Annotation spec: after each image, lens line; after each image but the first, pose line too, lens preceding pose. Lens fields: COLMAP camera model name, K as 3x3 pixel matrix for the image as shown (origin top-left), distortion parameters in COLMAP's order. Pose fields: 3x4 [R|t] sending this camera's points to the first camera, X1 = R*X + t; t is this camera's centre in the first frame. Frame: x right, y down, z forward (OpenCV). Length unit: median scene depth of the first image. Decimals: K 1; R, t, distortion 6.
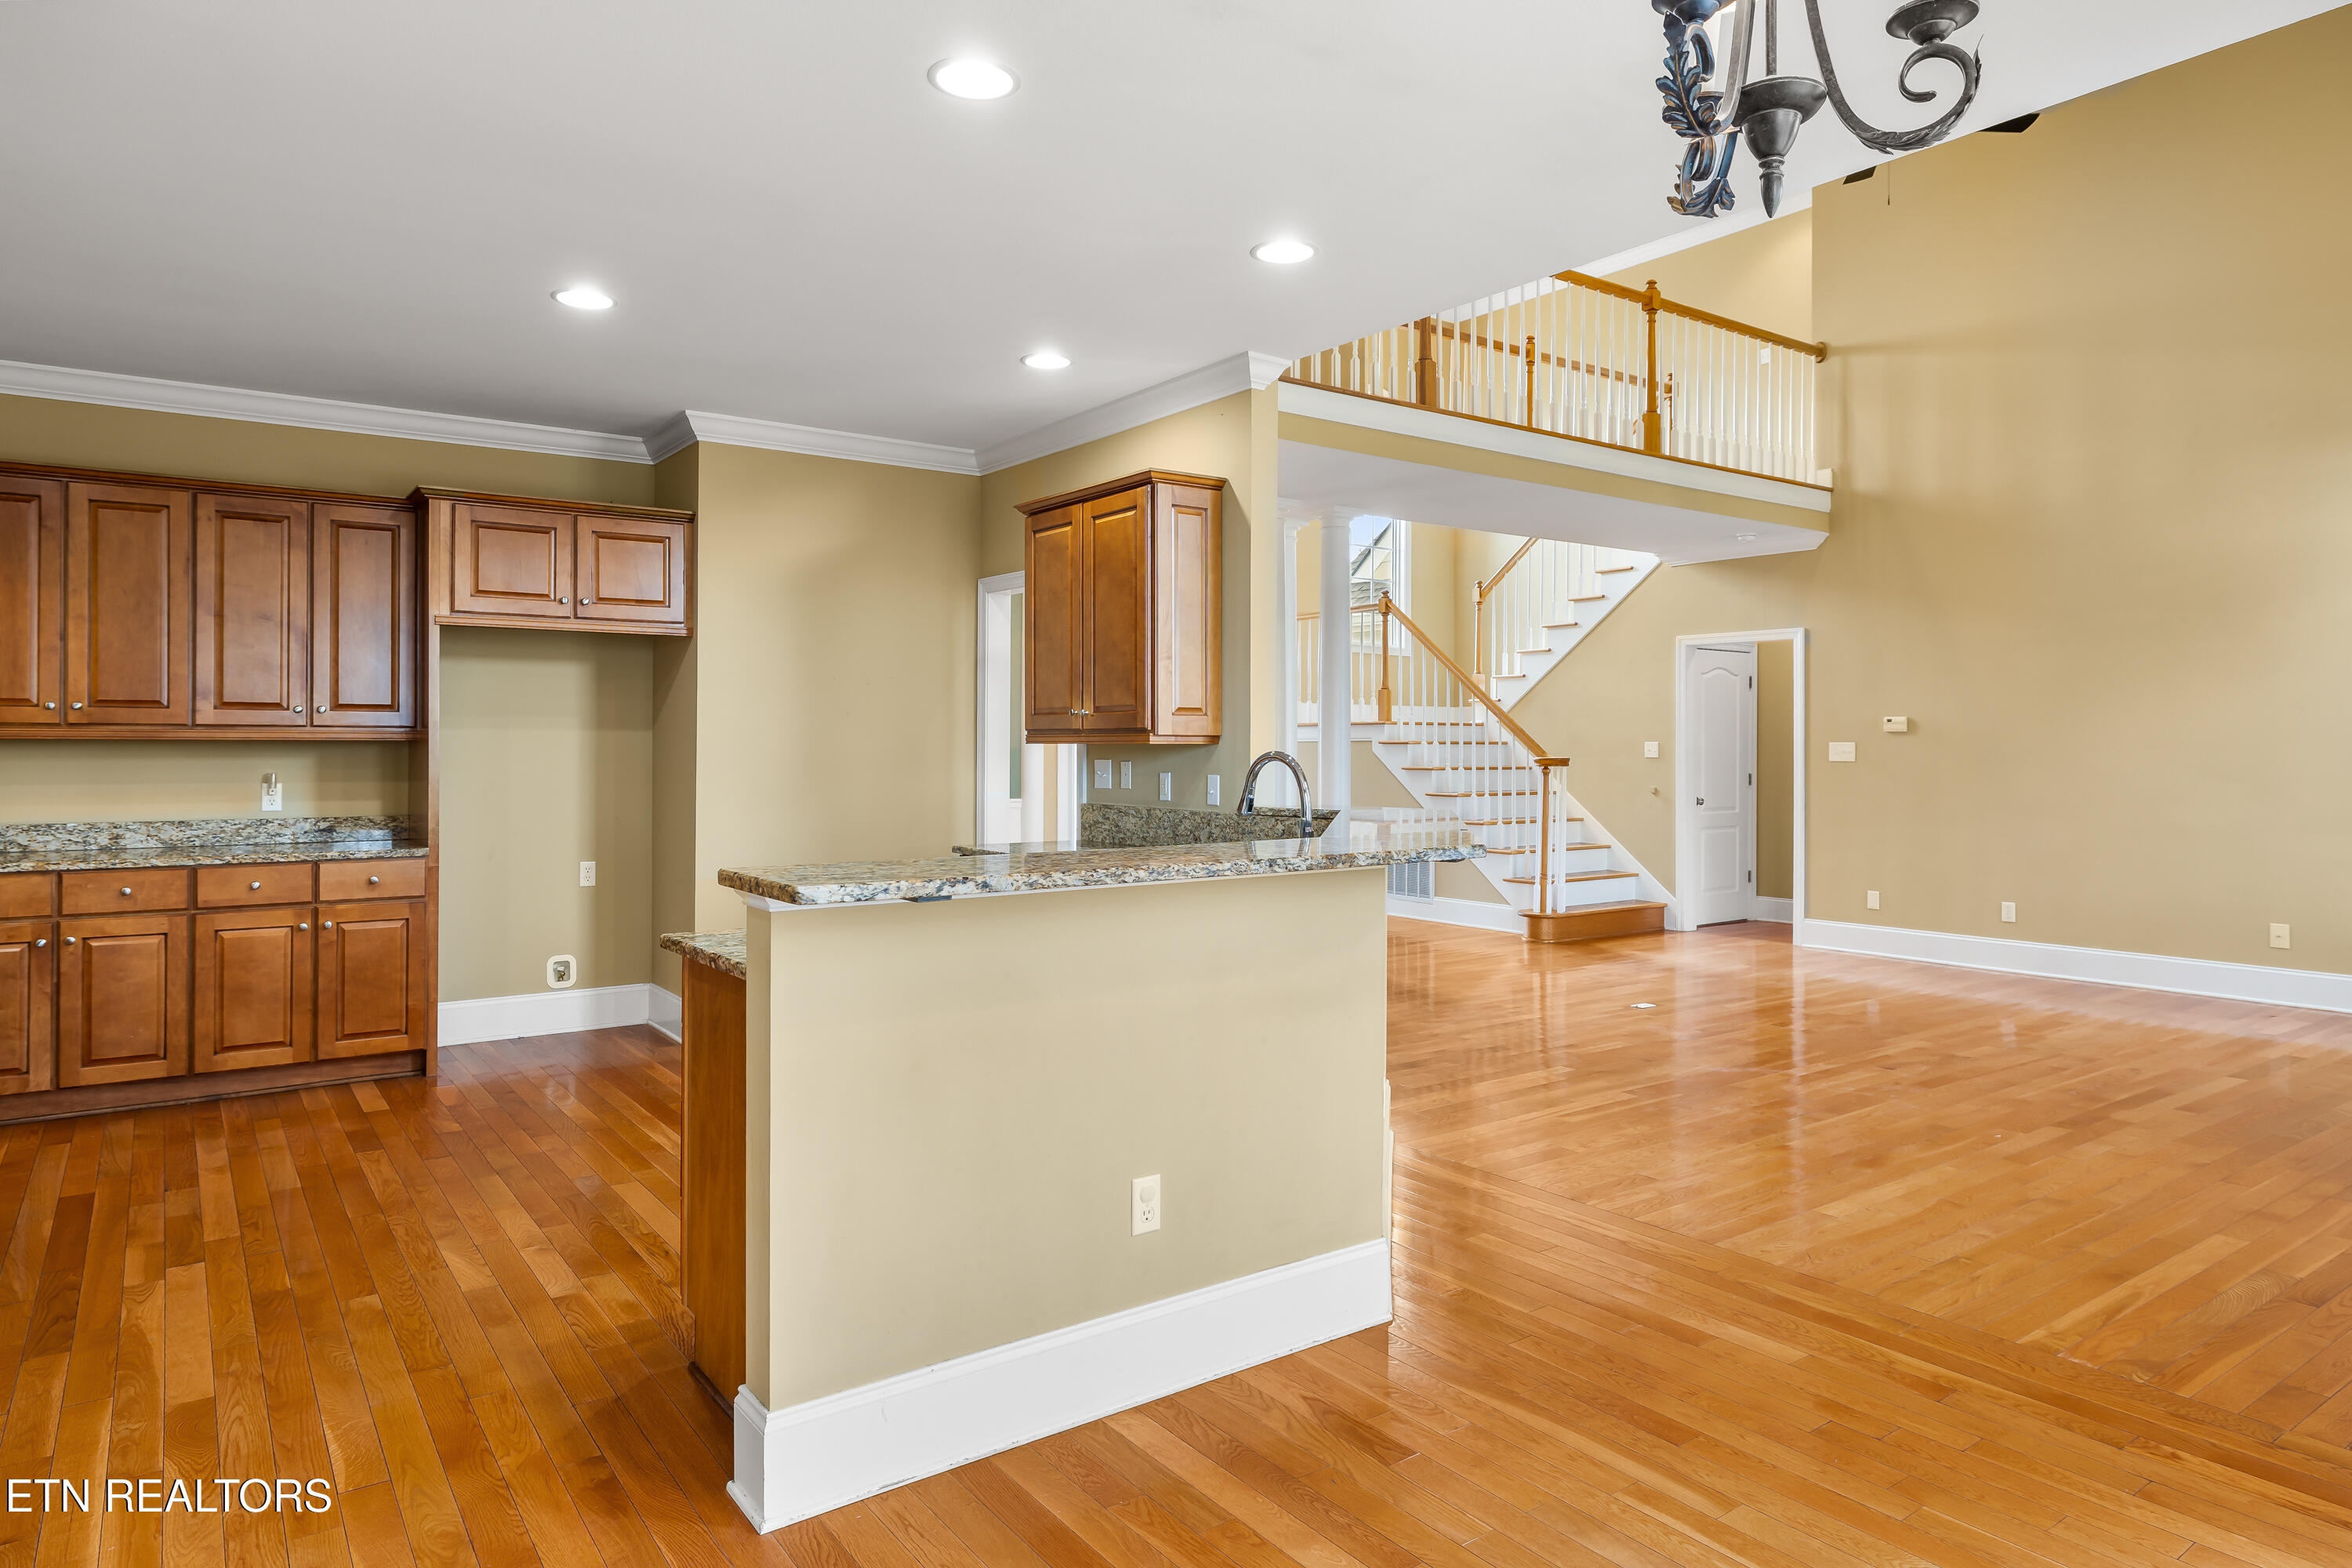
lens RADIAL K [[1391.3, 0, 1173.2], [0, 1391.3, 749.0], [0, 0, 1]] dist [-0.005912, 0.005775]
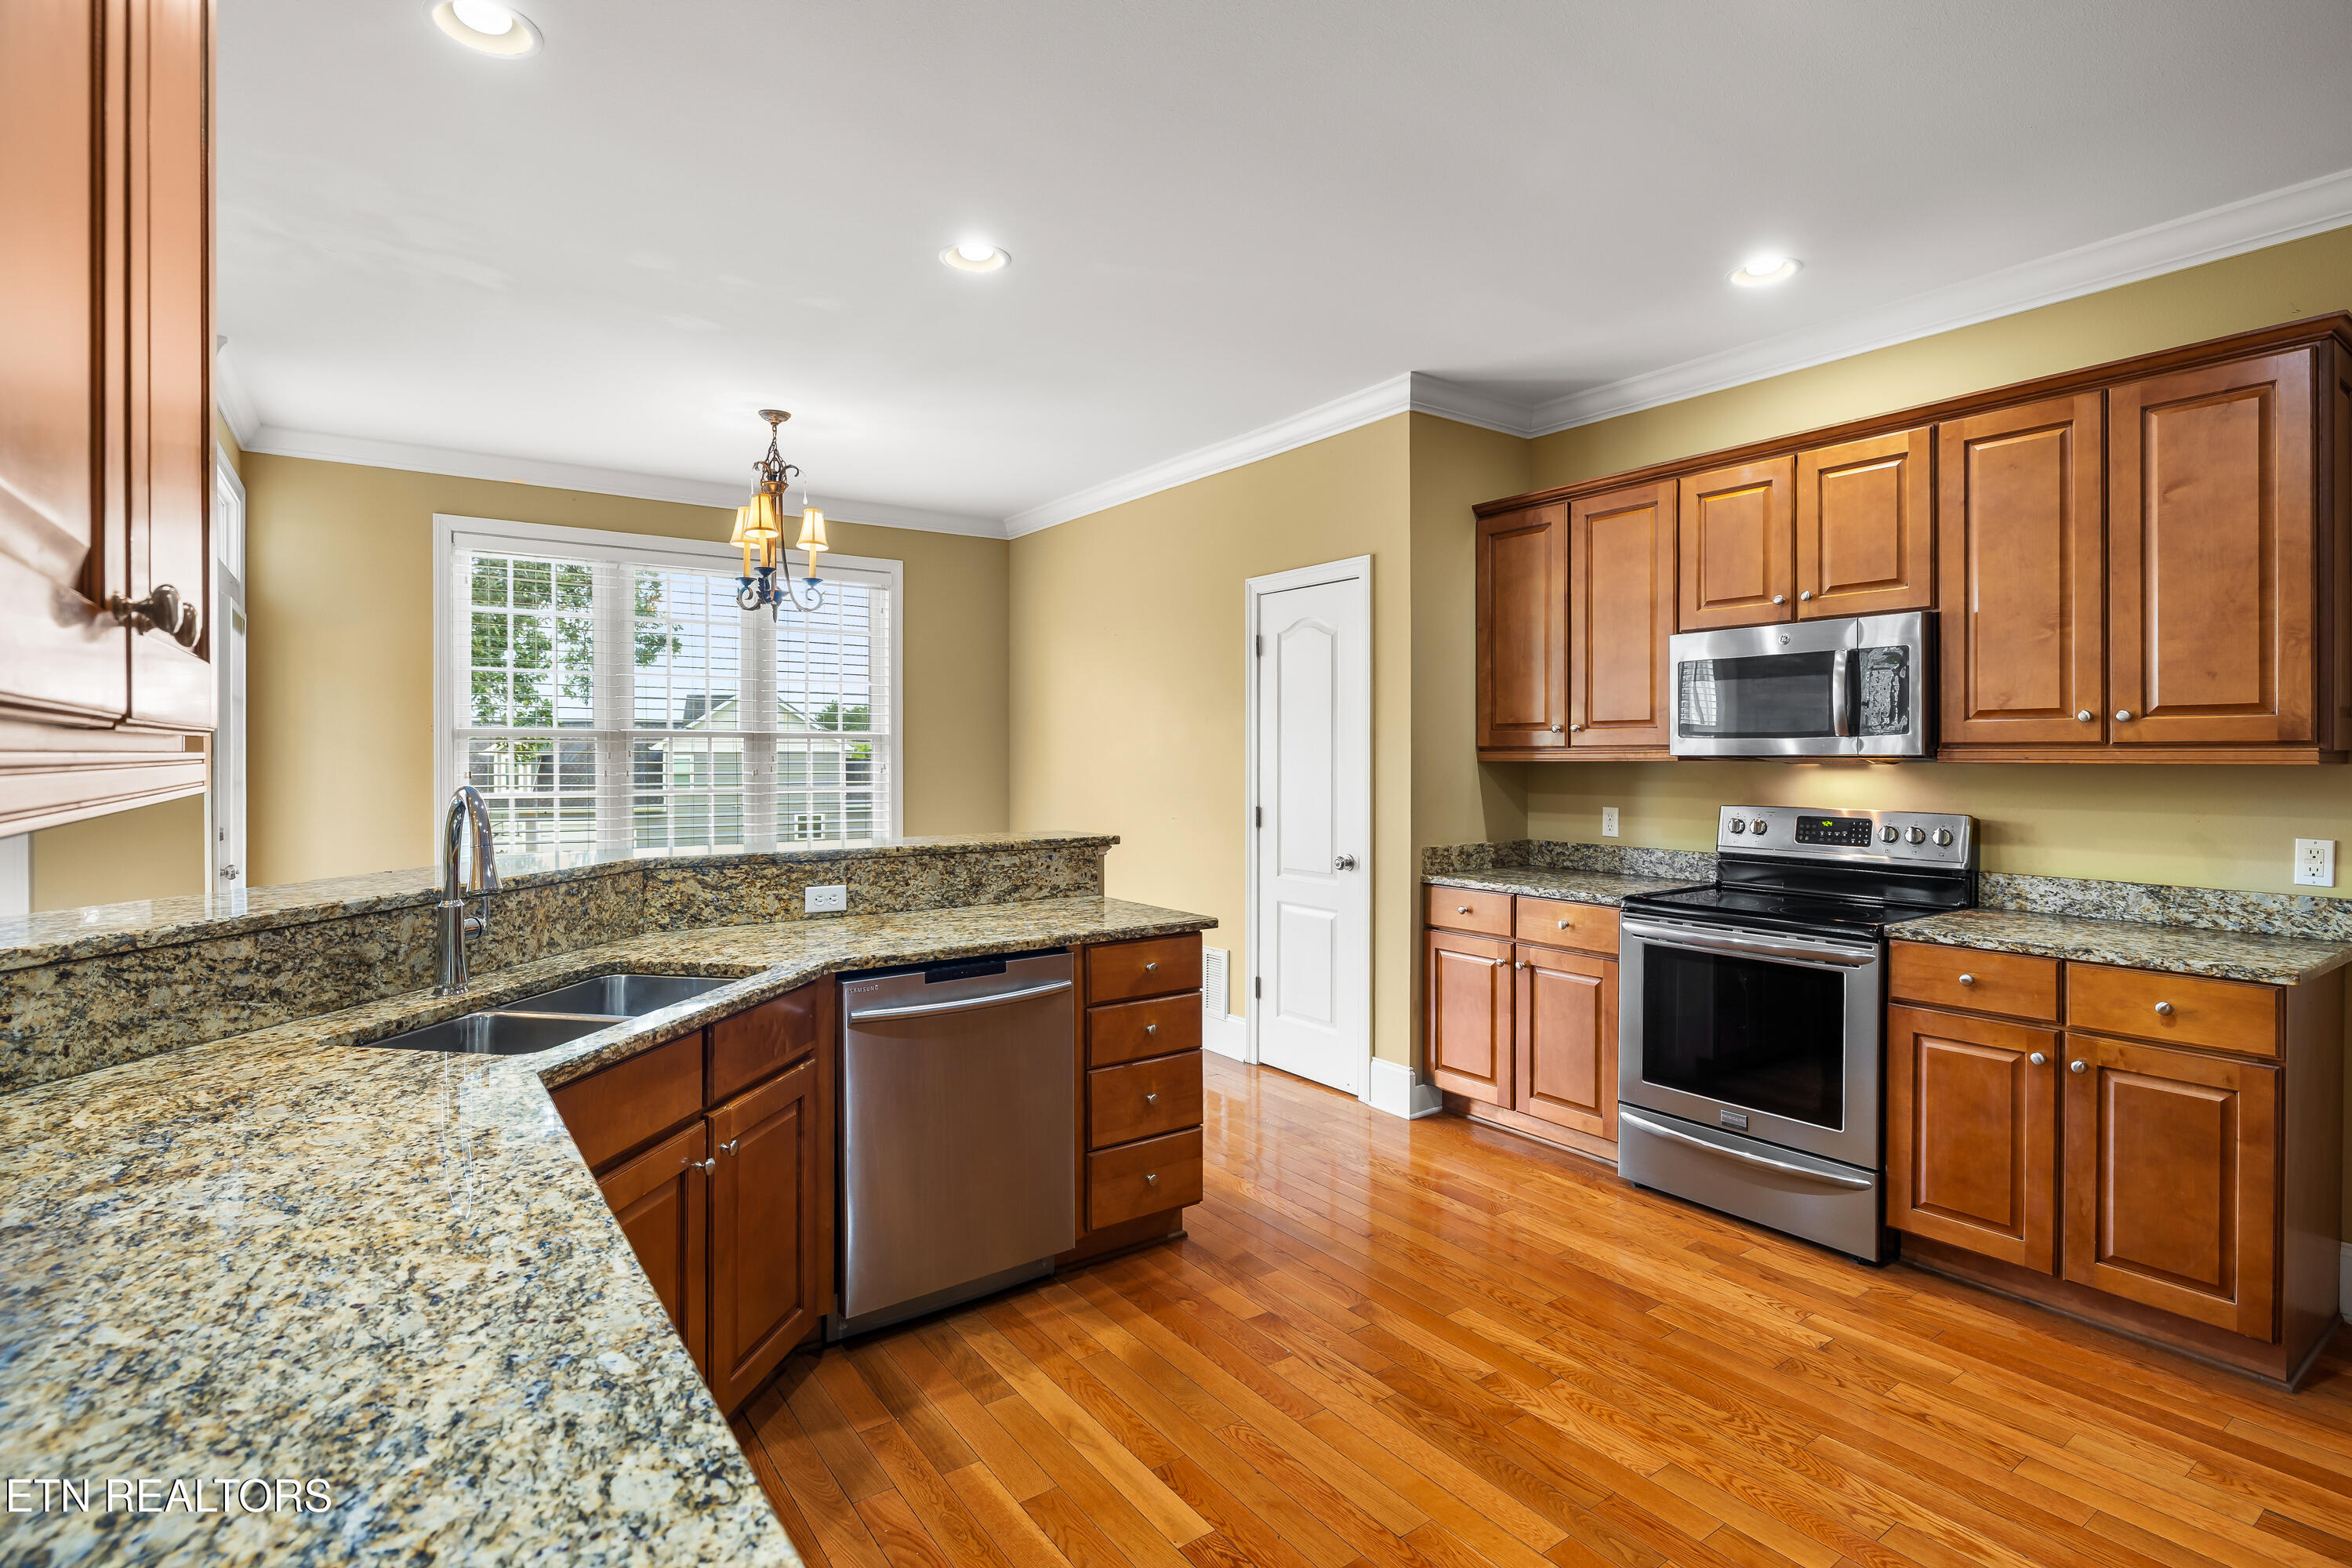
lens RADIAL K [[1138.3, 0, 1156.0], [0, 1138.3, 767.8], [0, 0, 1]] dist [-0.004877, 0.000368]
pose [[-0.999774, -0.001708, 0.021197, -0.171349], [-0.001439, 0.999918, 0.012730, -0.009702], [-0.021217, 0.012697, -0.999694, 1.047718]]
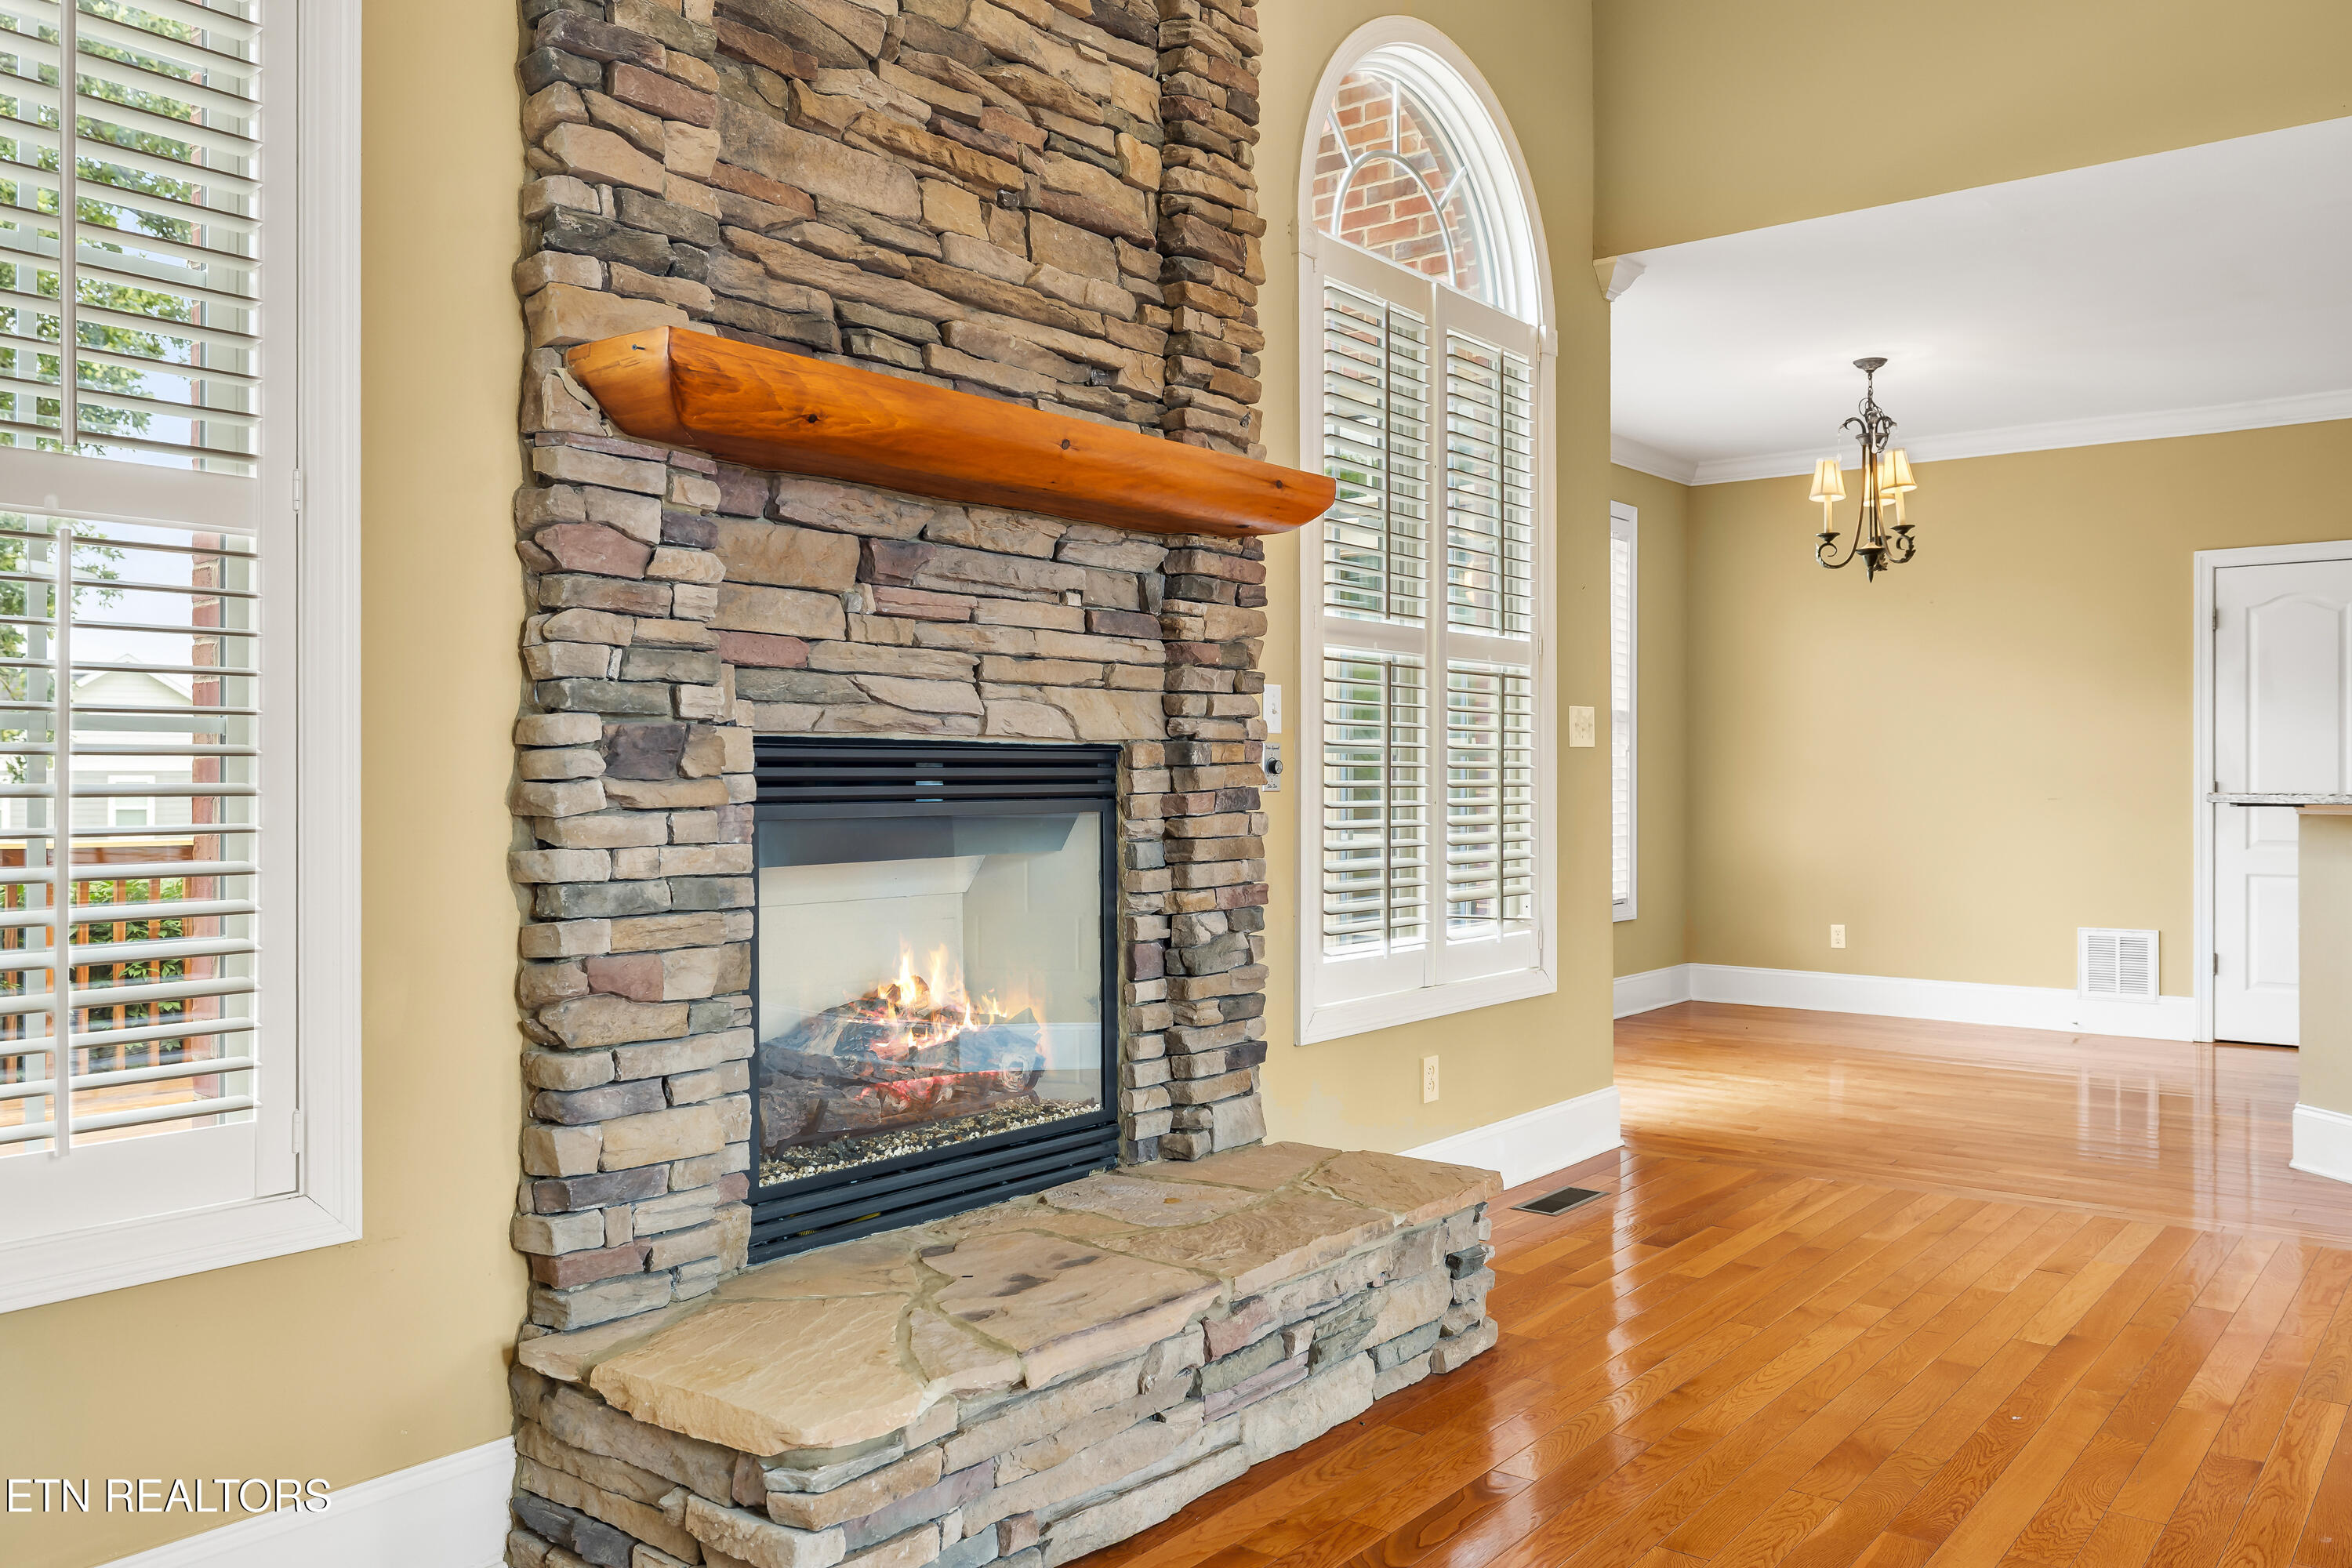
lens RADIAL K [[1813.1, 0, 1165.7], [0, 1813.1, 755.2], [0, 0, 1]] dist [0.005752, 0.005147]
pose [[-0.960189, -0.005002, -0.279306, 0.887143], [-0.001622, 0.999923, -0.012330, 0.028350], [0.279346, -0.011386, -0.960123, 1.272510]]
